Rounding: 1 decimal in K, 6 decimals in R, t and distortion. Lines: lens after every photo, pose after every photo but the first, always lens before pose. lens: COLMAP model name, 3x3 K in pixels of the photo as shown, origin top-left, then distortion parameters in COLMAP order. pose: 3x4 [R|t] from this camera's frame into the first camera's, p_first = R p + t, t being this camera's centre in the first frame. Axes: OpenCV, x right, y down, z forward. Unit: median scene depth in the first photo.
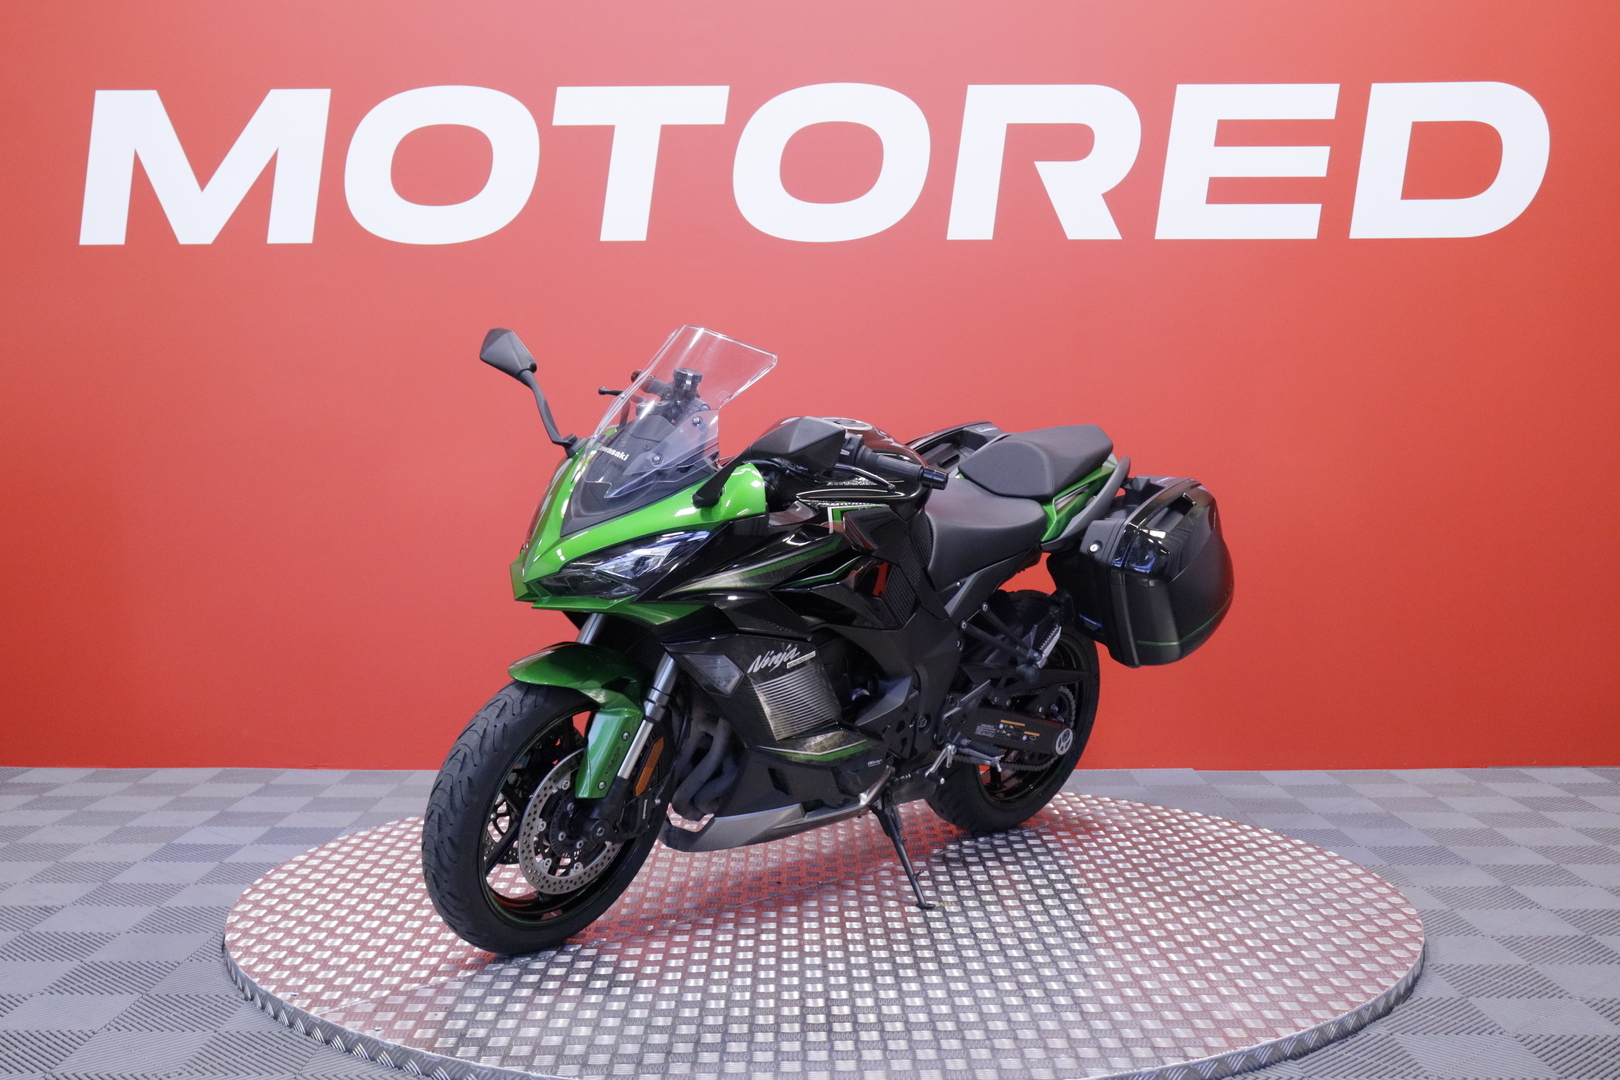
lens RADIAL K [[1828.8, 0, 810.0], [0, 1828.8, 540.0], [0, 0, 1]] dist [-0.007225, -0.004959]
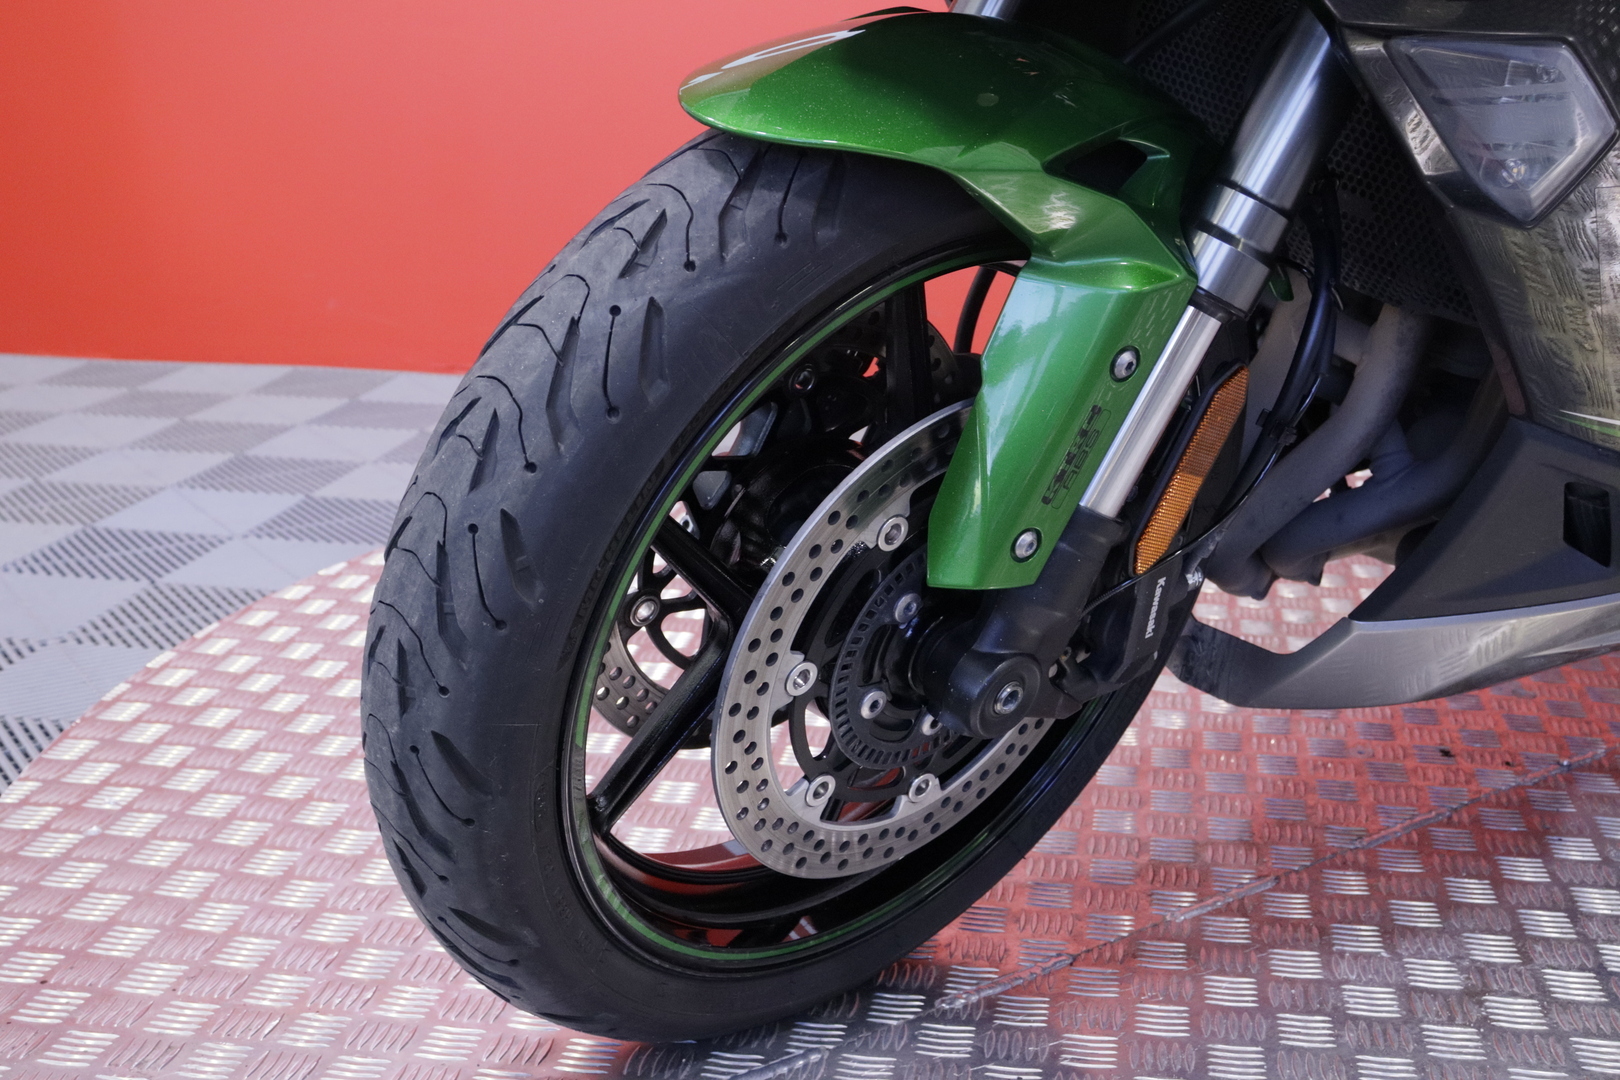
lens RADIAL K [[2046.1, 0, 709.3], [0, 2046.1, 599.8], [0, 0, 1]] dist [-0.002407, -0.289489]
pose [[0.975096, 0.062512, -0.212790, -0.093622], [-0.009579, 0.970430, 0.241191, 0.069413], [0.221575, -0.233147, 0.946862, 0.695827]]
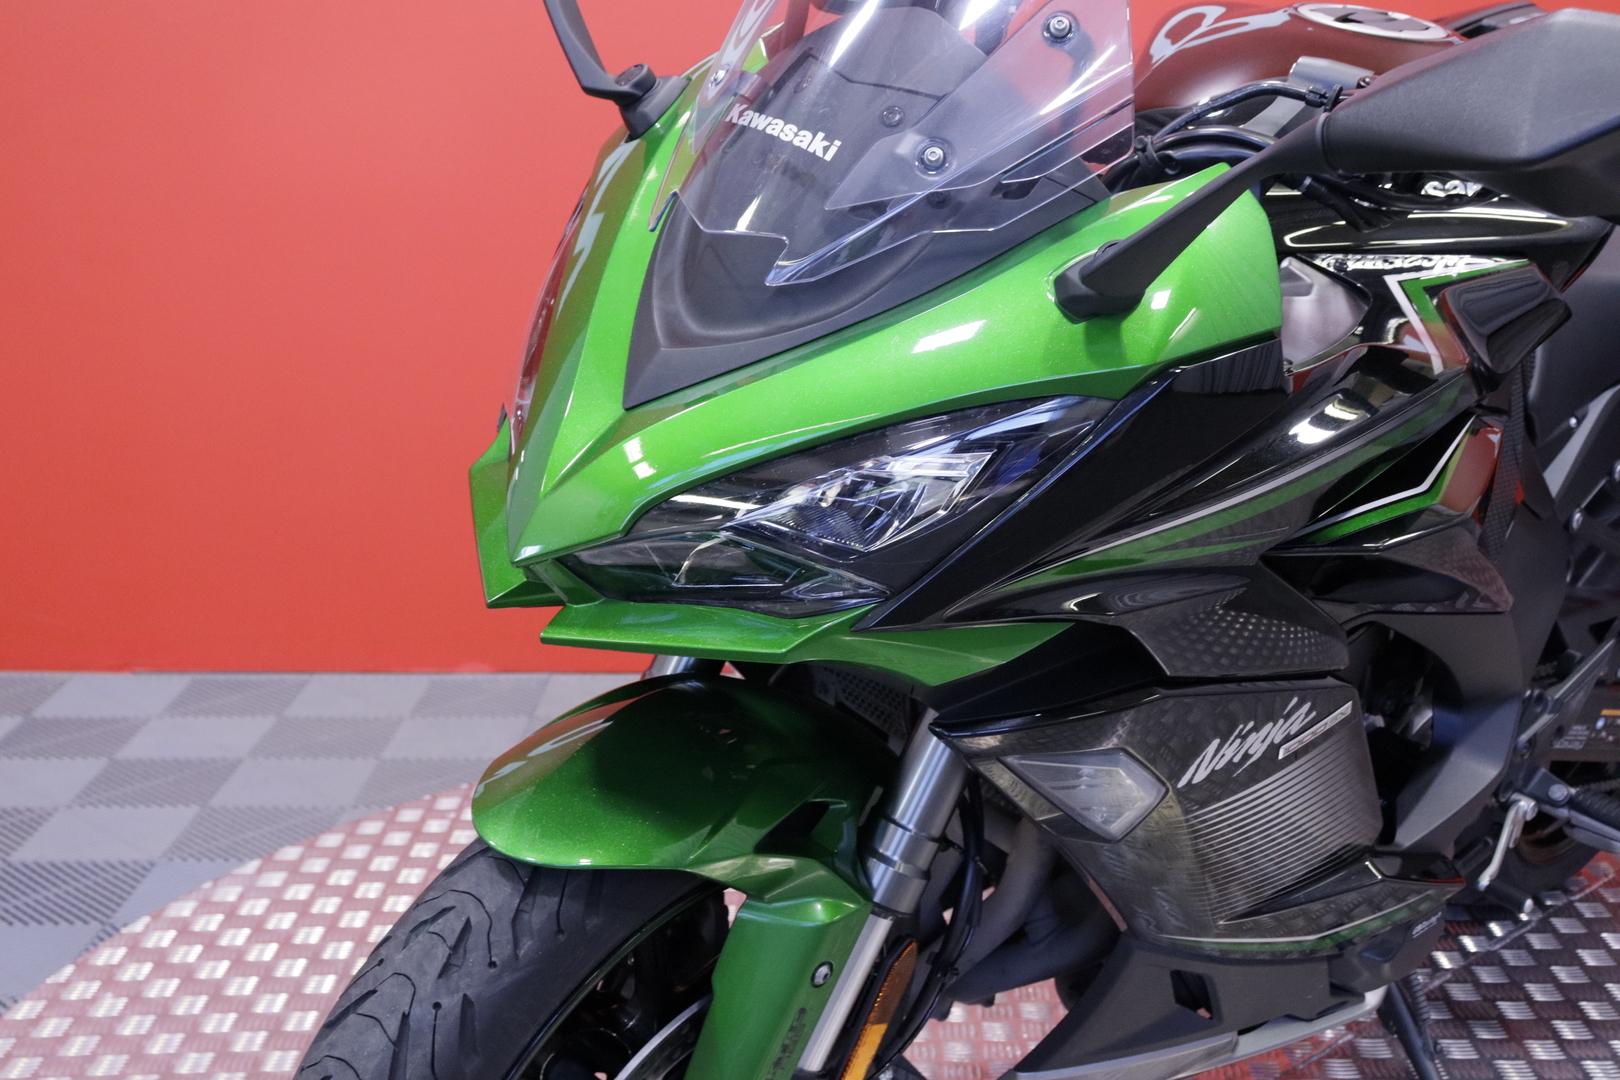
lens RADIAL K [[2308.2, 0, 810.0], [0, 2308.2, 540.0], [0, 0, 1]] dist [-0.029353, 0.140805]
pose [[0.999761, -0.000855, -0.021864, -0.092668], [0.004479, 0.986075, 0.166239, -0.043771], [0.021418, -0.166297, 0.985843, 0.584402]]
